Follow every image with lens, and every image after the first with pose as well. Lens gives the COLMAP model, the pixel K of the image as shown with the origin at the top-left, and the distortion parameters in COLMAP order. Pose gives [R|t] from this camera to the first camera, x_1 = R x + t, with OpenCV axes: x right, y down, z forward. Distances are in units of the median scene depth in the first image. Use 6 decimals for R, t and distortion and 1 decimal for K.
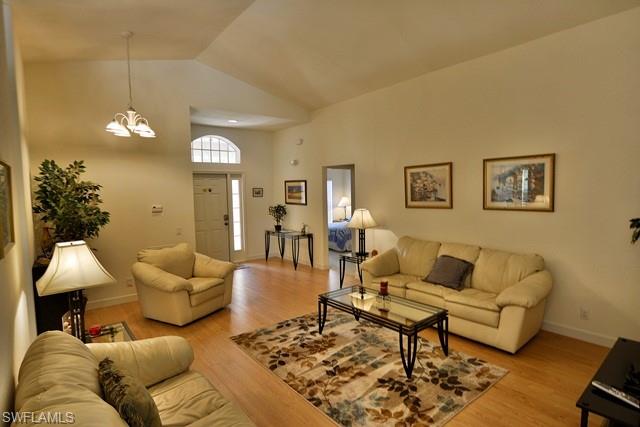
lens RADIAL K [[339.6, 0, 328.9], [0, 339.6, 213.3], [0, 0, 1]] dist [-0.004830, 0.001054]
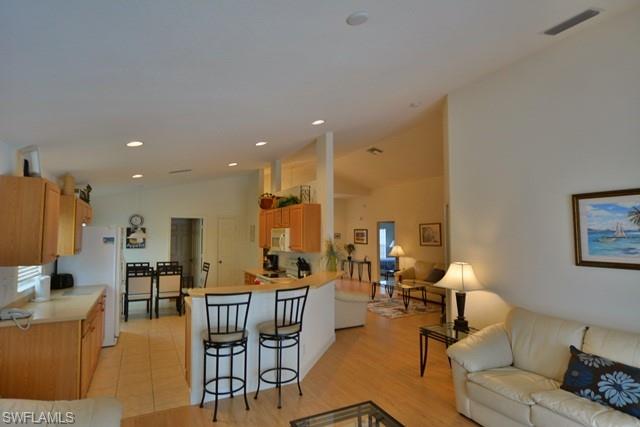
lens RADIAL K [[339.6, 0, 328.9], [0, 339.6, 213.3], [0, 0, 1]] dist [-0.004830, 0.001054]
pose [[0.984565, 0.005767, -0.174922, 0.047153], [-0.028342, 0.991519, -0.126837, 0.049939], [0.172707, 0.129837, 0.976378, -0.804629]]
